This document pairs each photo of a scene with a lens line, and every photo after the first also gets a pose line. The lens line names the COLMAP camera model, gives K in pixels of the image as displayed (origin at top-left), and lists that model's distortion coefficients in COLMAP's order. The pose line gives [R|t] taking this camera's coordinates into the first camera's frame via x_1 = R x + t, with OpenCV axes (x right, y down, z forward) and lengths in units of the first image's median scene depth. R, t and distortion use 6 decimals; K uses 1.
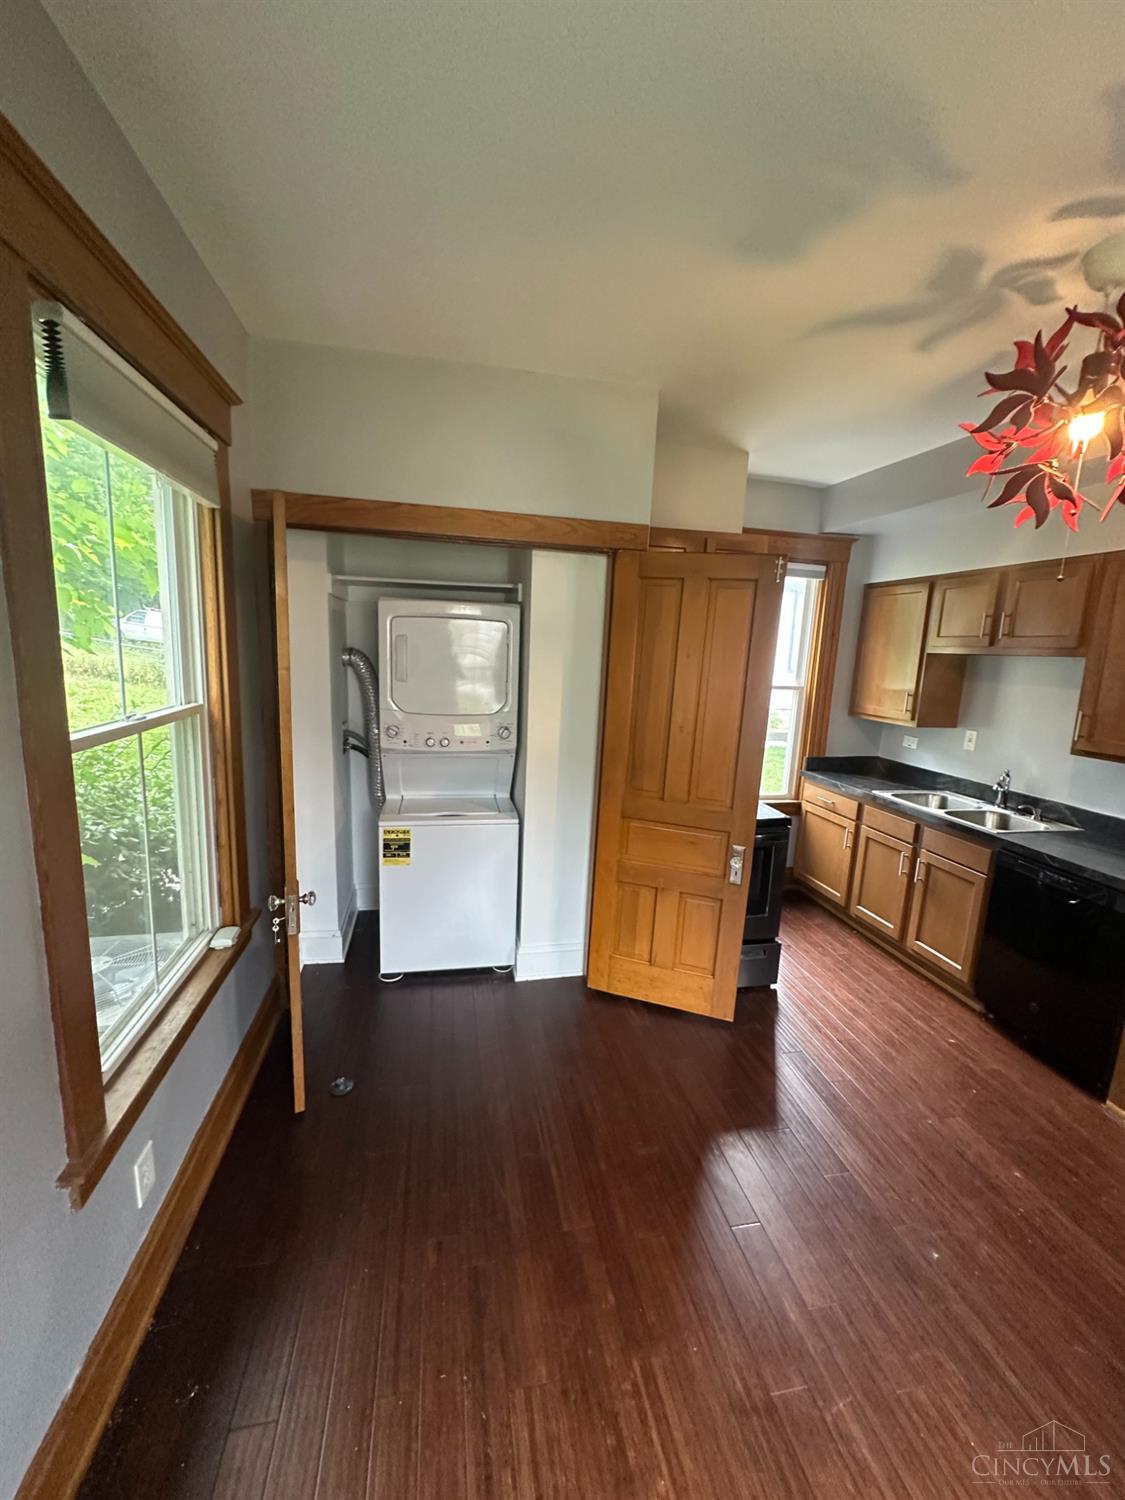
lens RADIAL K [[598.8, 0, 562.5], [0, 598.8, 750.0], [0, 0, 1]] dist [-0.002087, 0.000585]
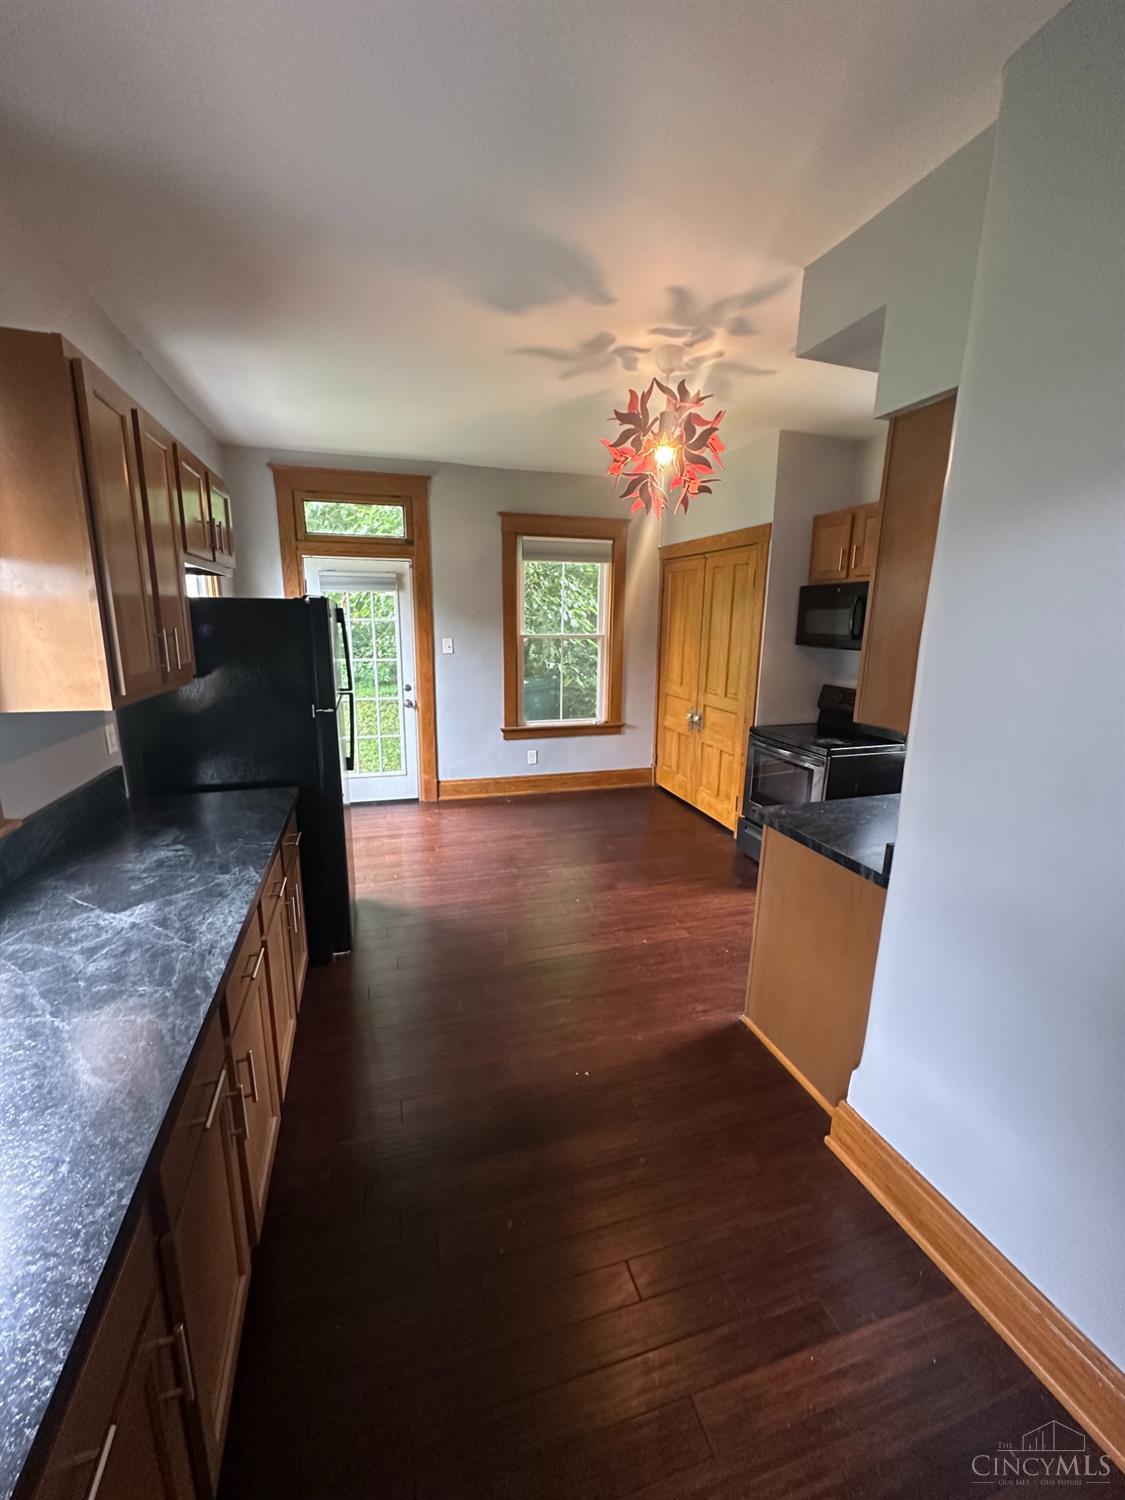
lens RADIAL K [[602.3, 0, 560.5], [0, 602.3, 743.5], [0, 0, 1]] dist [0.003276, 0.000386]
pose [[0.093241, 0.164413, -0.981975, 1.408889], [-0.175974, 0.973466, 0.146279, 0.025576], [0.979969, 0.159163, 0.119700, 0.345130]]
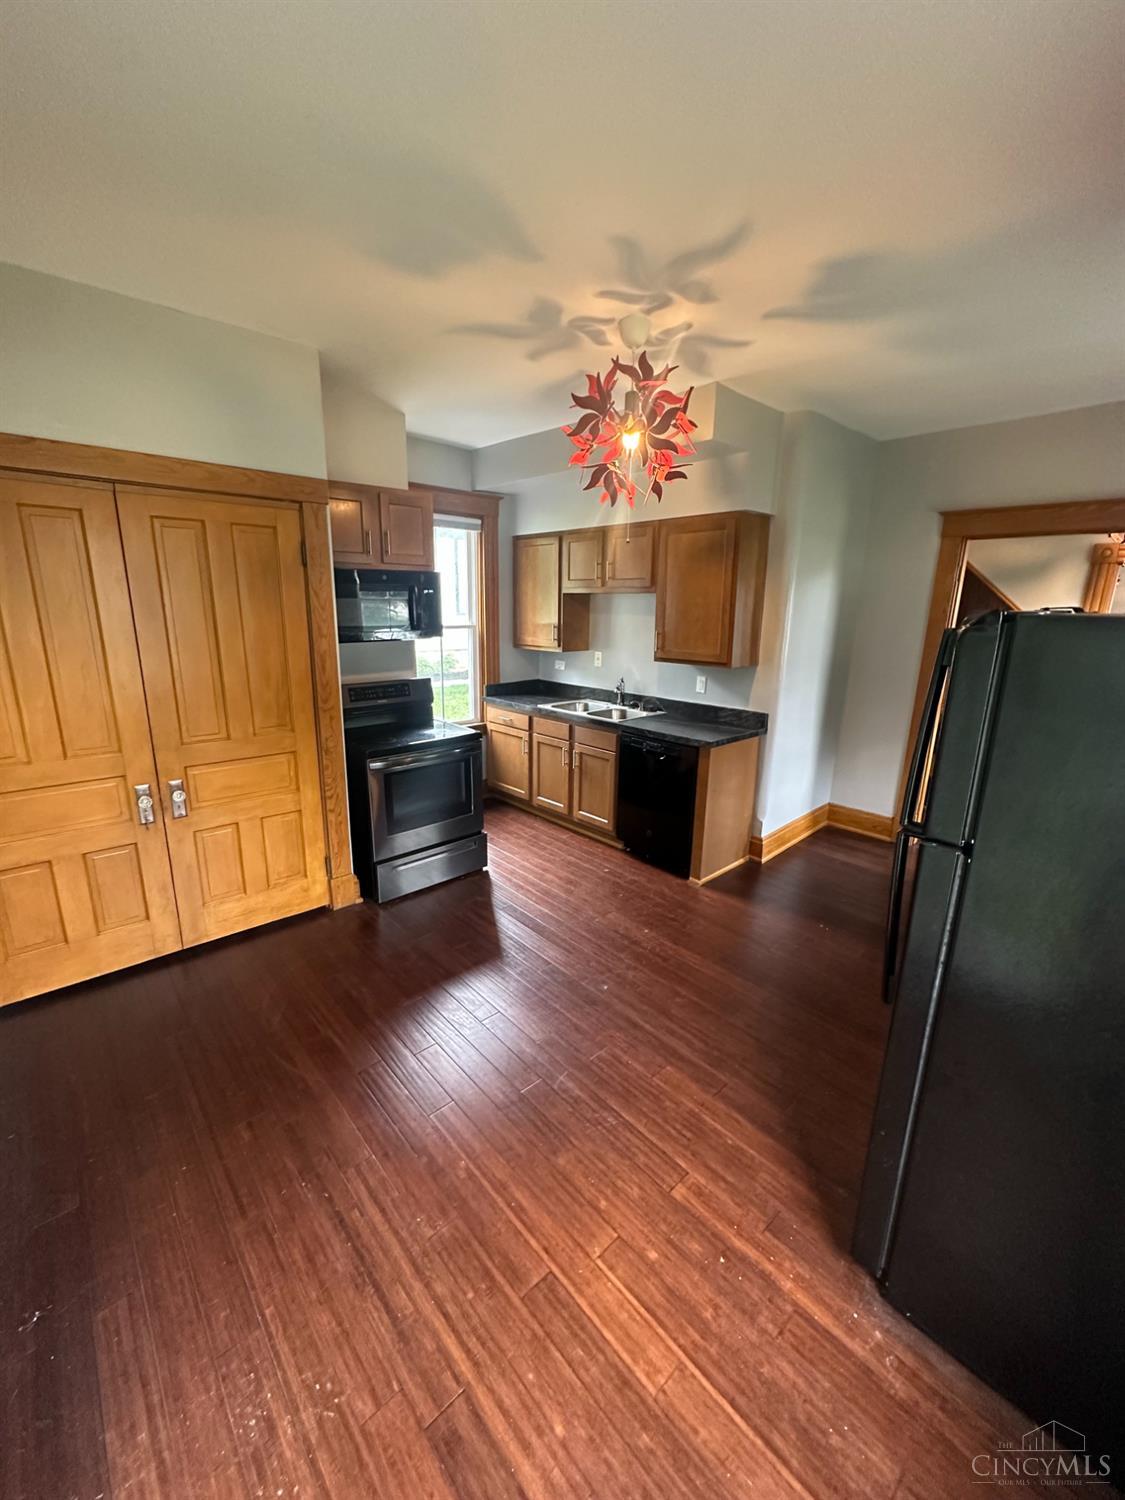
lens RADIAL K [[598.8, 0, 562.5], [0, 598.8, 750.0], [0, 0, 1]] dist [-0.002087, 0.000585]
pose [[0.861796, -0.152362, 0.483832, -0.073866], [0.109372, 0.987201, 0.116065, 0.024449], [-0.495324, -0.047107, 0.867430, -0.148920]]
